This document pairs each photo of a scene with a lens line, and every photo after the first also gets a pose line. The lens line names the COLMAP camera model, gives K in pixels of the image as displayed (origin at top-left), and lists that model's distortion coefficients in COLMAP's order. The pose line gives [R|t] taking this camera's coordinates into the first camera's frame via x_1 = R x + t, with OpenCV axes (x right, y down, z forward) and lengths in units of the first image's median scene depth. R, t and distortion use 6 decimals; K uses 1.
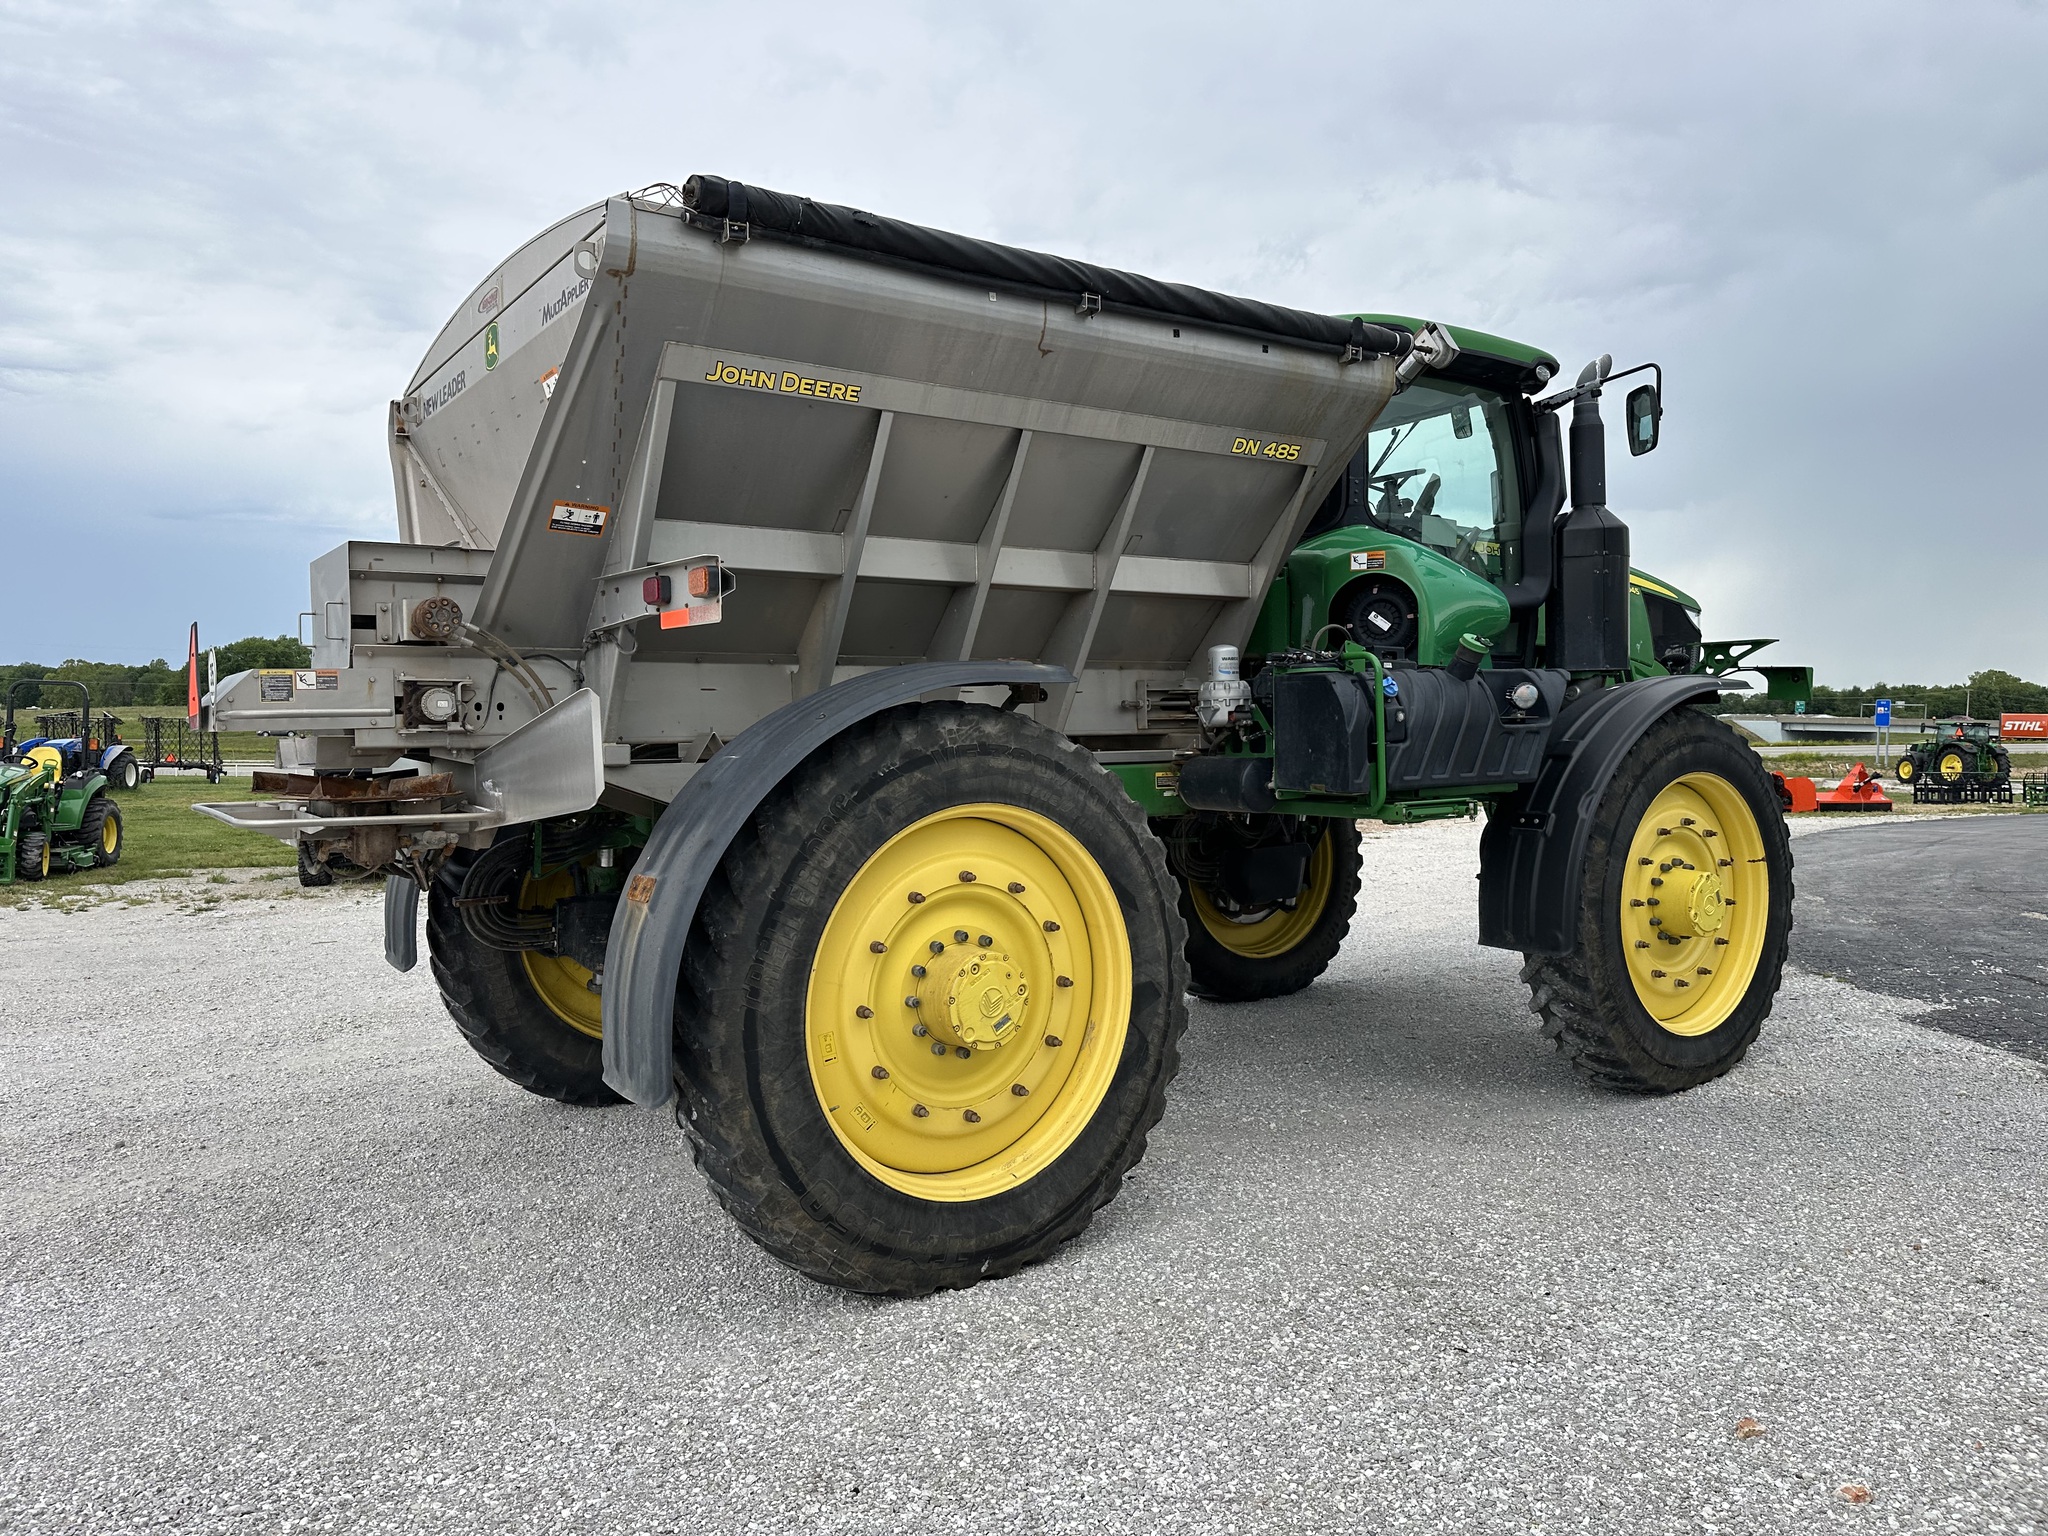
lens RADIAL K [[1437.1, 0, 998.0], [0, 1437.1, 746.6], [0, 0, 1]] dist [0.041504, -0.050864]
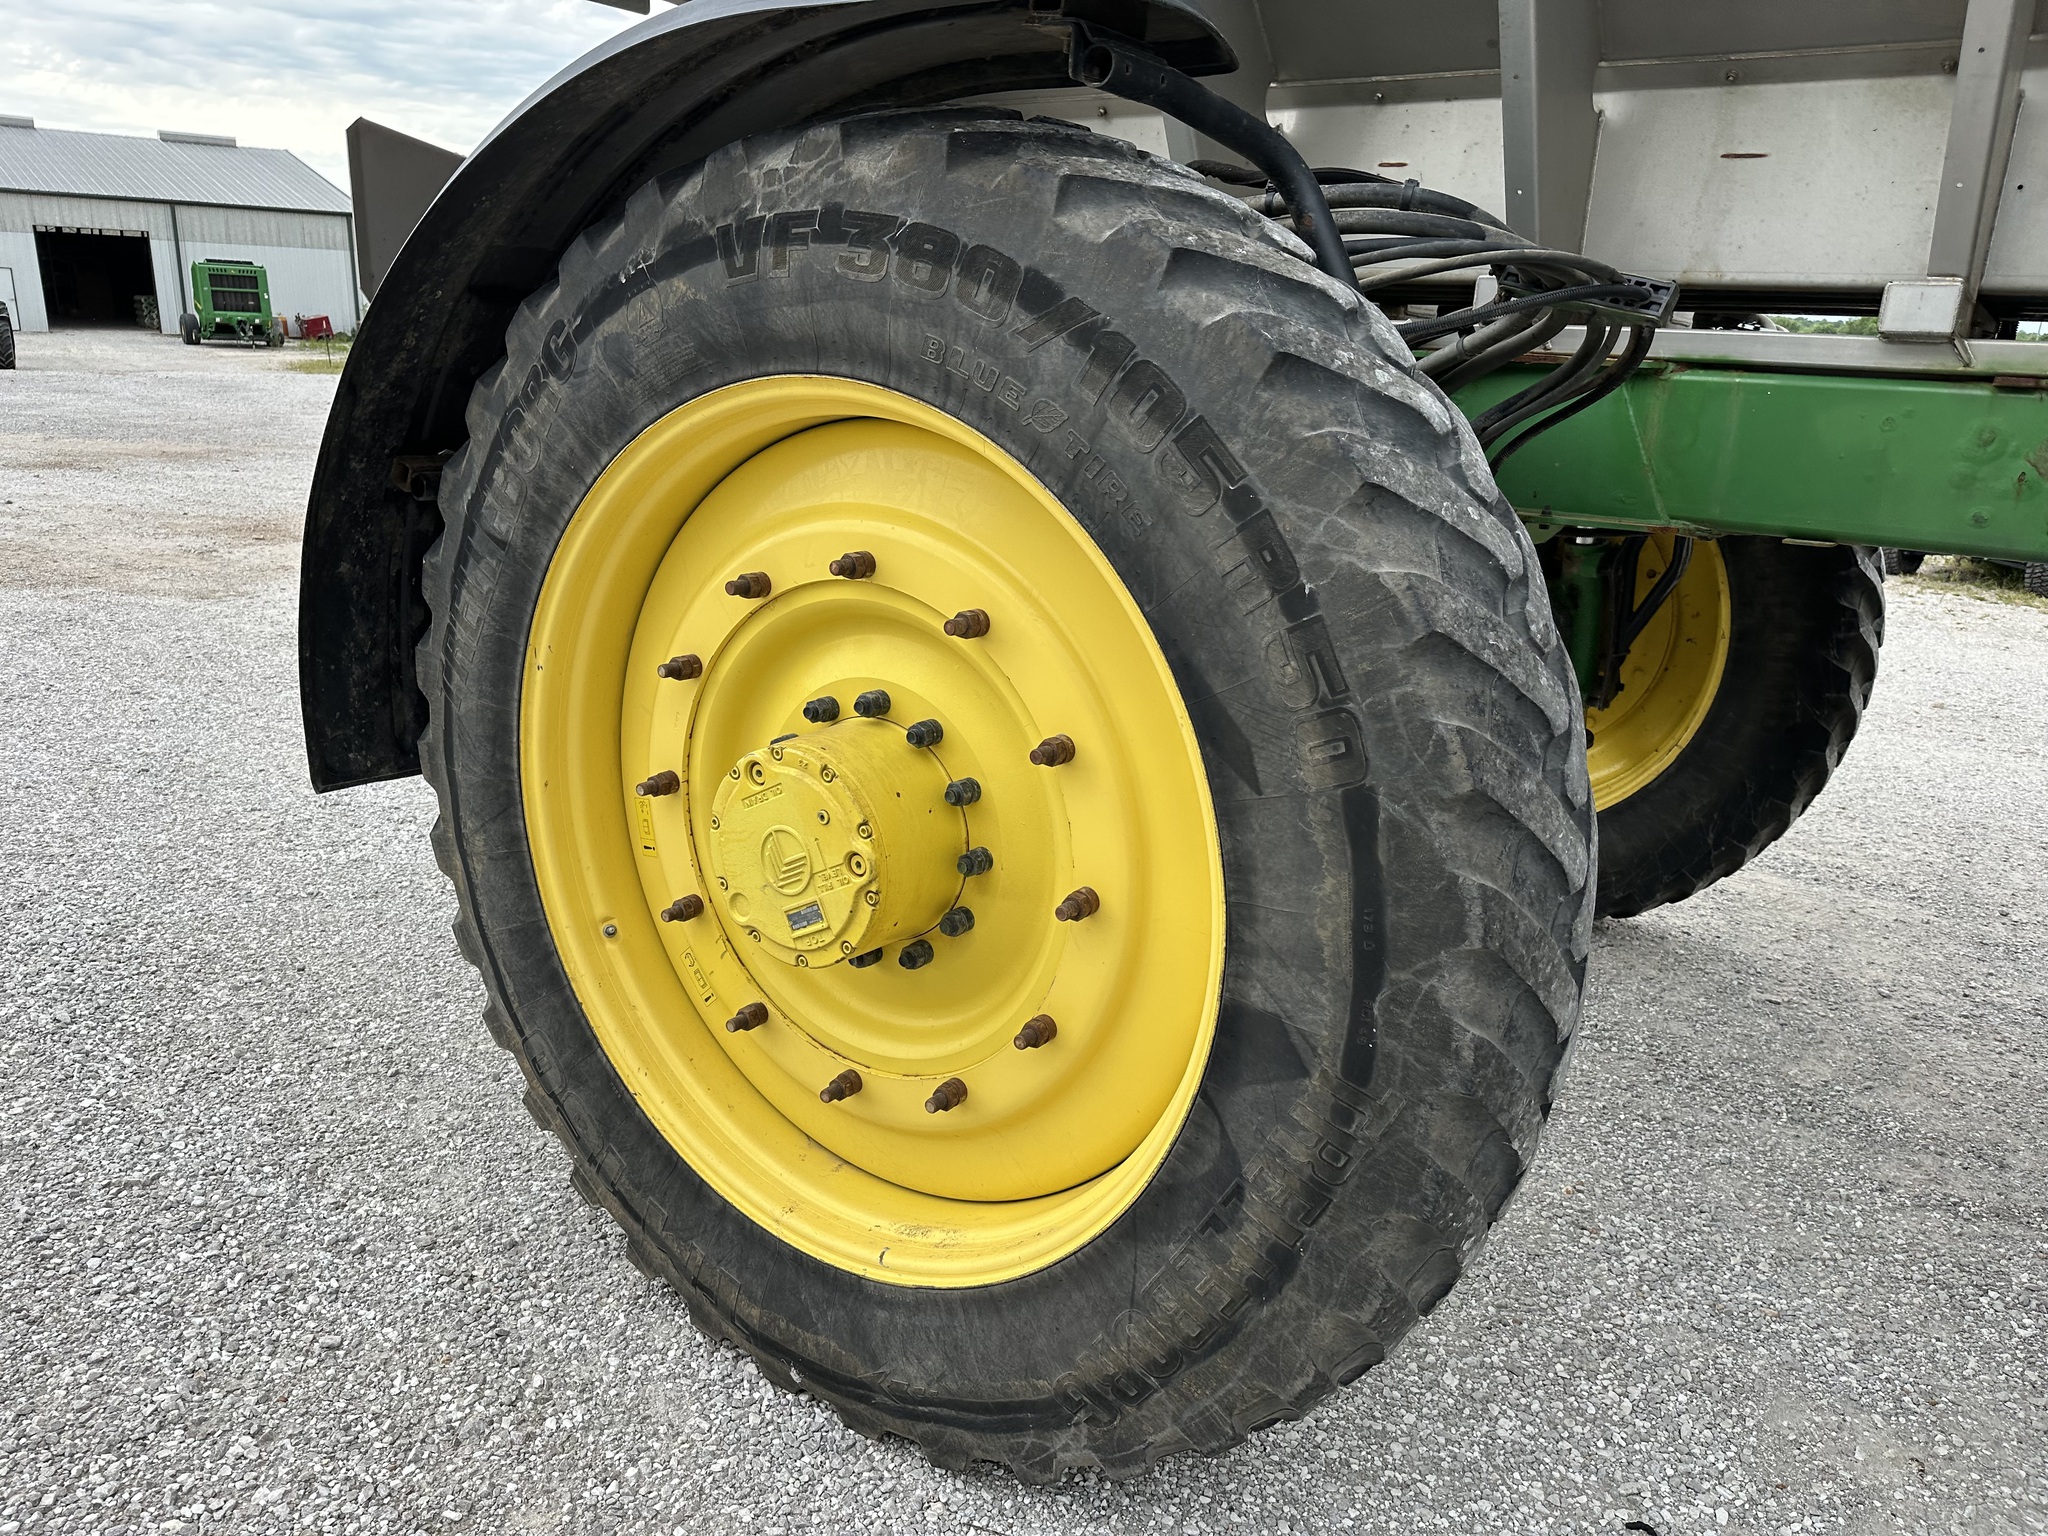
lens RADIAL K [[1437.1, 0, 1057.8], [0, 1437.1, 780.4], [0, 0, 1]] dist [0.041504, -0.050864]
pose [[0.358529, 0.290385, -0.887206, 0.310364], [-0.078230, 0.956392, 0.281416, 0.023258], [0.930235, -0.031490, 0.365611, 0.720755]]
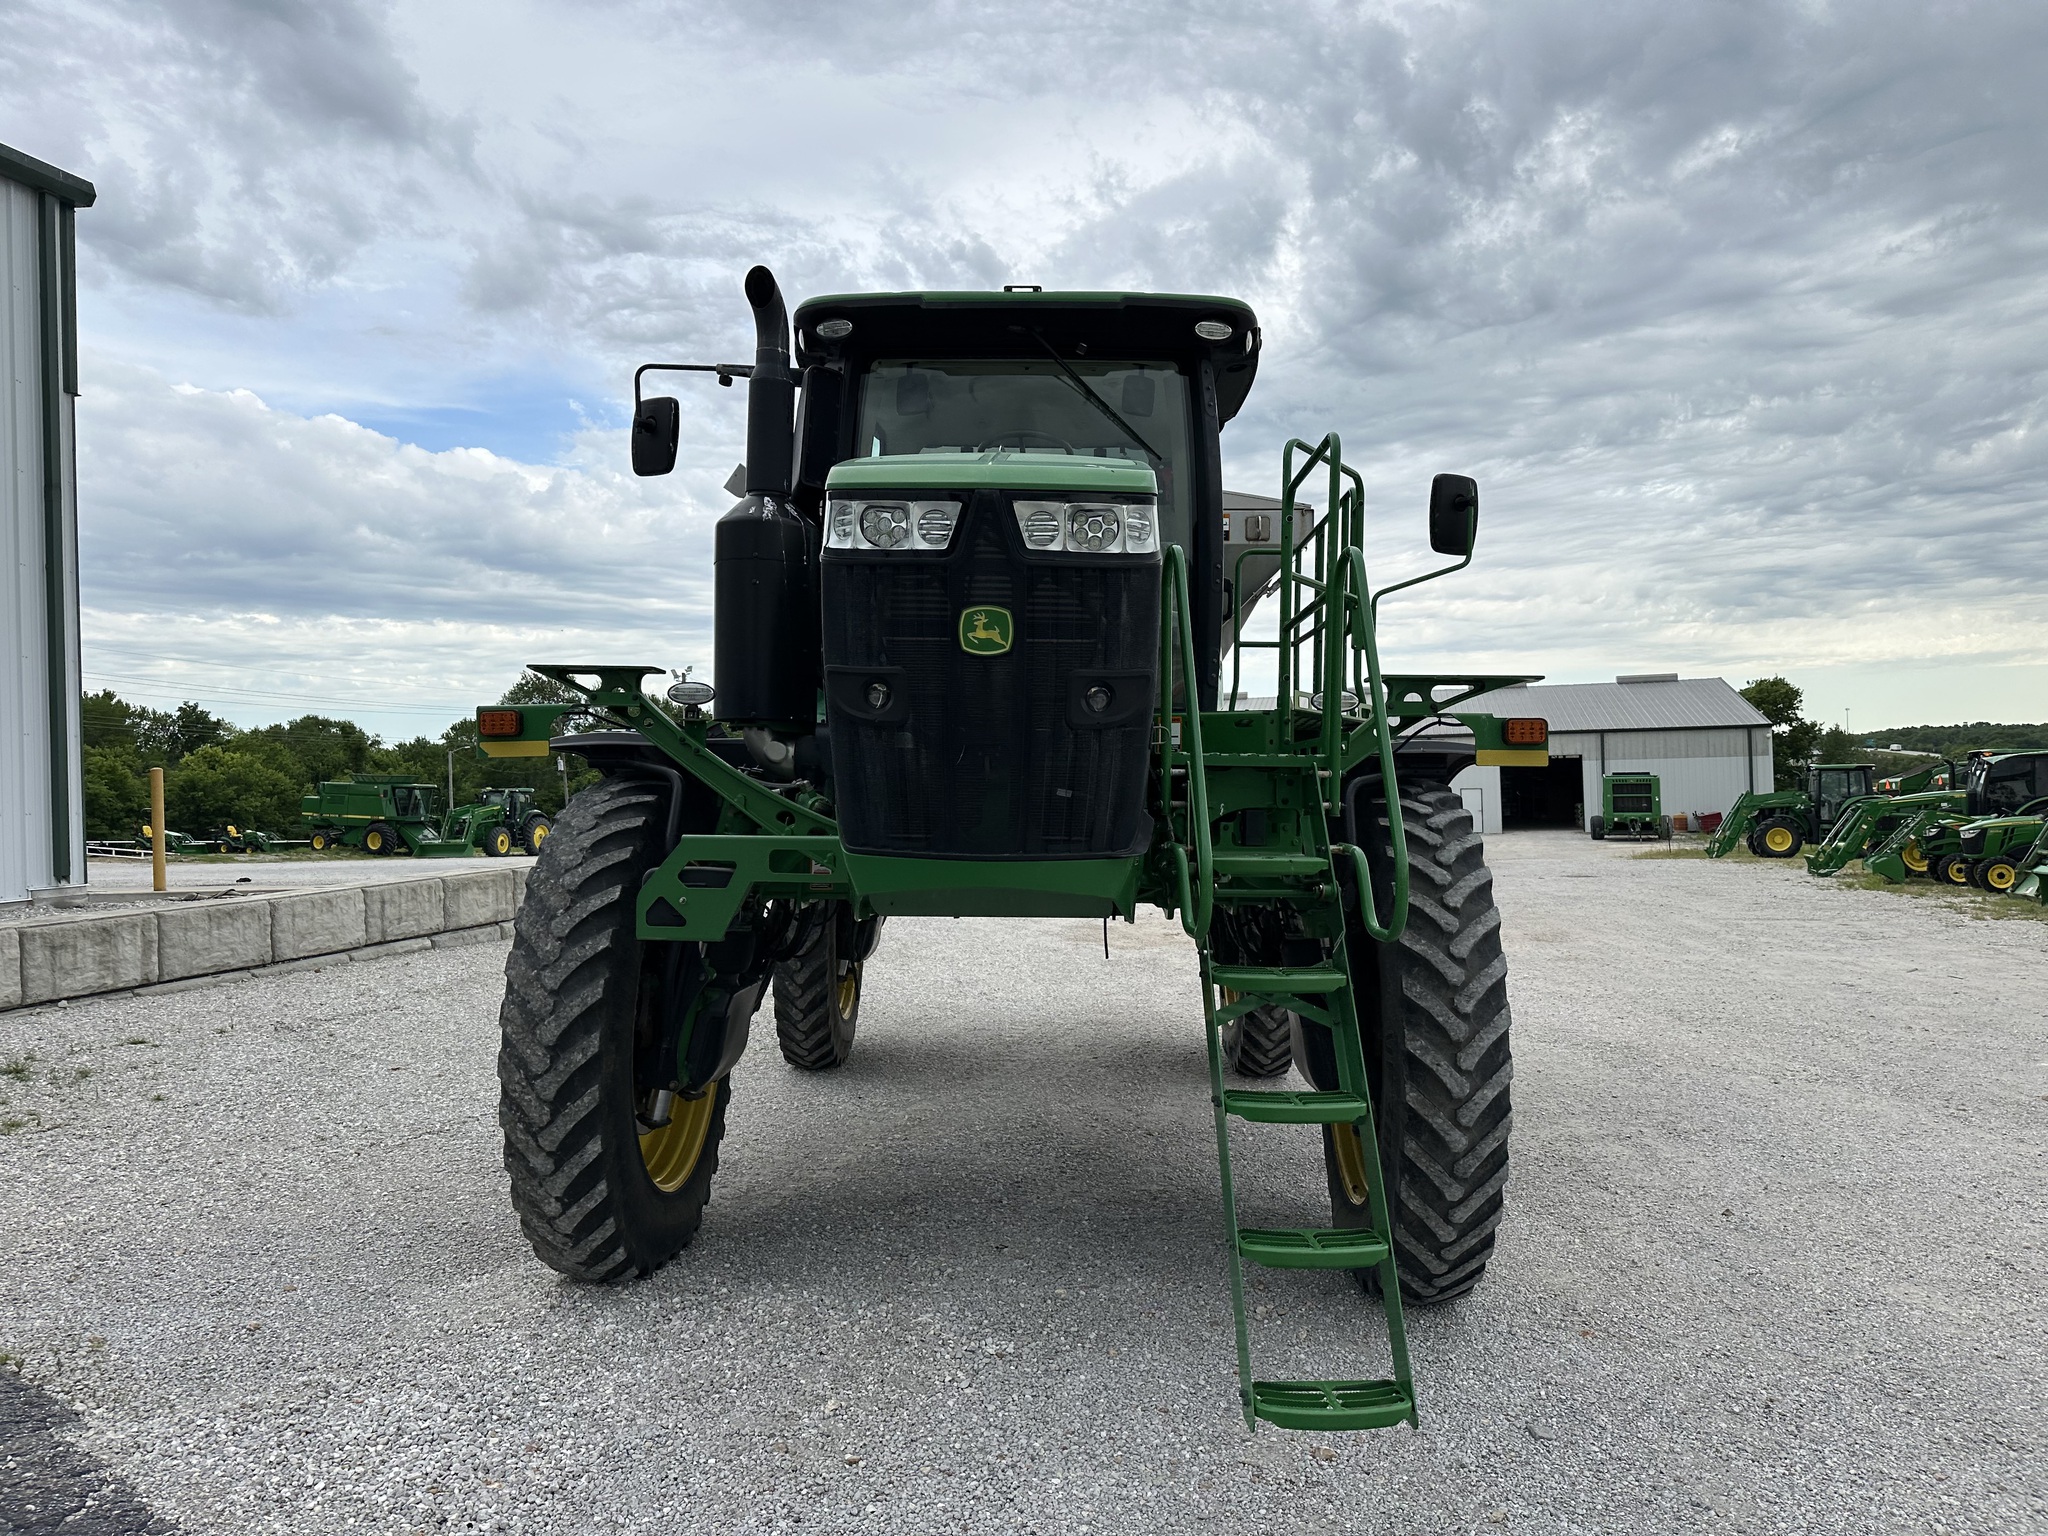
lens RADIAL K [[1437.1, 0, 1027.9], [0, 1437.1, 772.4], [0, 0, 1]] dist [0.041504, -0.050864]
pose [[-0.578283, -0.010151, -0.815773, 1.184460], [-0.011575, 0.999924, -0.004236, -0.033738], [0.815754, 0.006993, -0.578357, 1.973890]]
